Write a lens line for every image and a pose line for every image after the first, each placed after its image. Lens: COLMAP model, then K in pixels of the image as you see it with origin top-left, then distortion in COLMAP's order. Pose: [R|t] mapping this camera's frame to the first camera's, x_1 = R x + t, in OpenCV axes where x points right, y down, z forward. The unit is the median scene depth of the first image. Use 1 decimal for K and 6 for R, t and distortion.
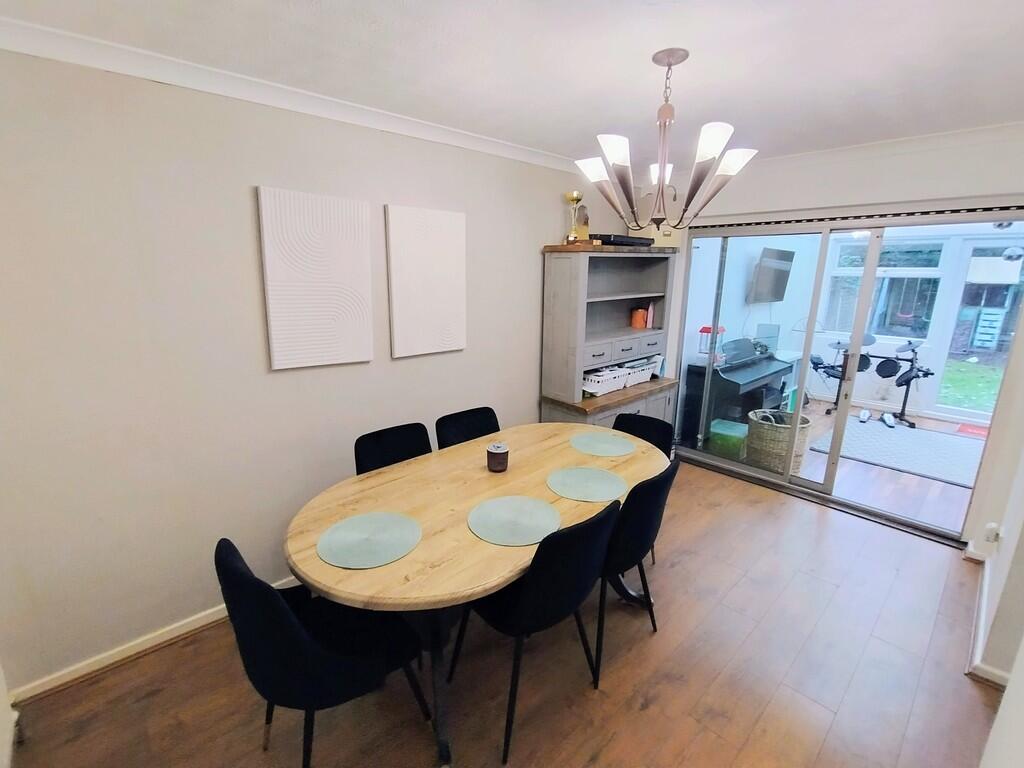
lens RADIAL K [[468.5, 0, 507.1], [0, 468.5, 384.1], [0, 0, 1]] dist [-0.004113, -0.000032]
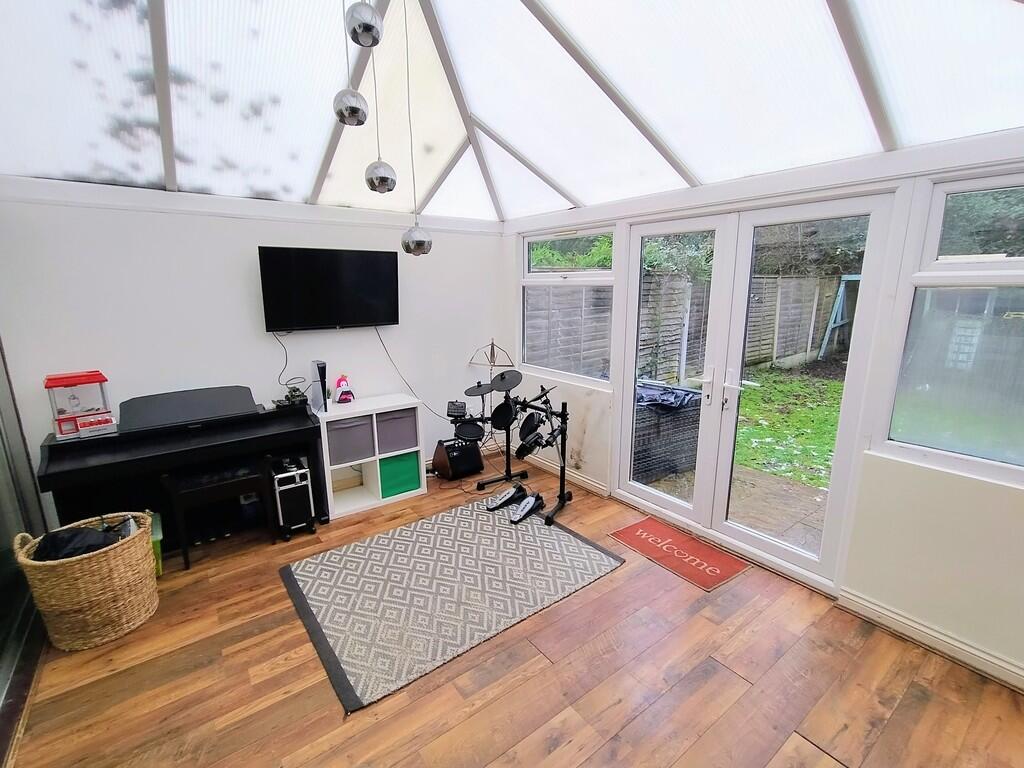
lens RADIAL K [[468.5, 0, 511.8], [0, 468.5, 385.3], [0, 0, 1]] dist [-0.004113, -0.000032]
pose [[0.994631, 0.001188, -0.103481, 0.365373], [-0.003702, 0.999703, -0.024102, -0.032169], [0.103421, 0.024355, 0.994339, 0.148894]]
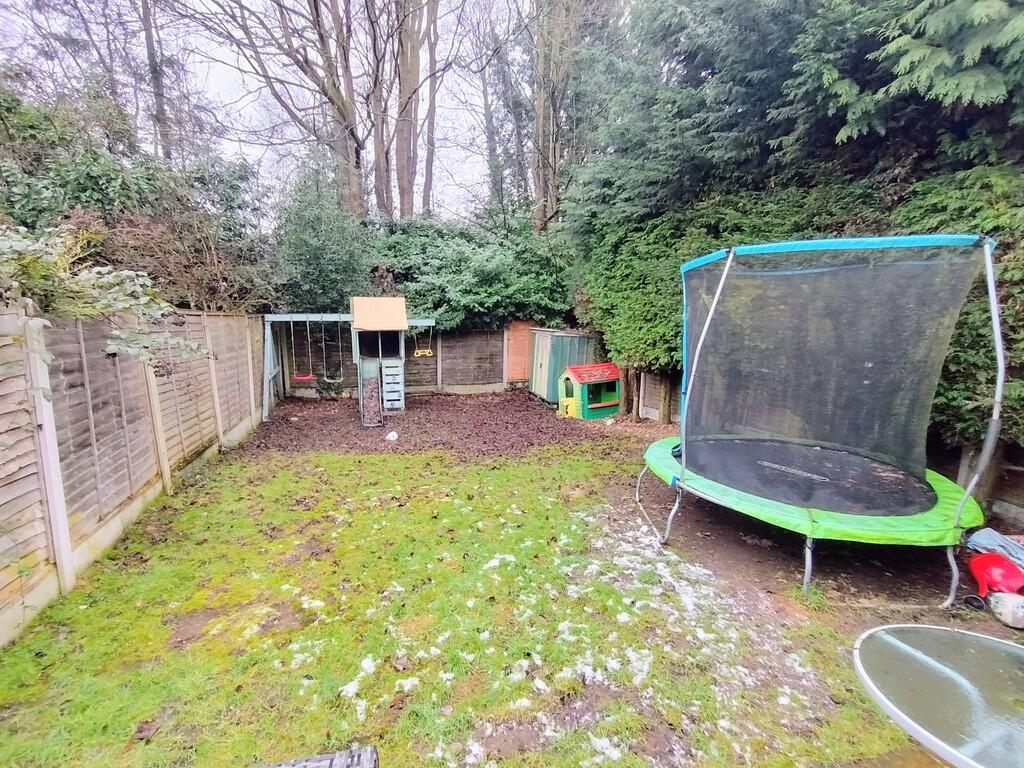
lens RADIAL K [[468.5, 0, 507.9], [0, 468.5, 389.3], [0, 0, 1]] dist [-0.004113, -0.000032]
pose [[0.473839, -0.138633, 0.869631, 0.431784], [0.216113, 0.975637, 0.037778, -0.100282], [-0.853681, 0.170037, 0.492255, 0.443605]]
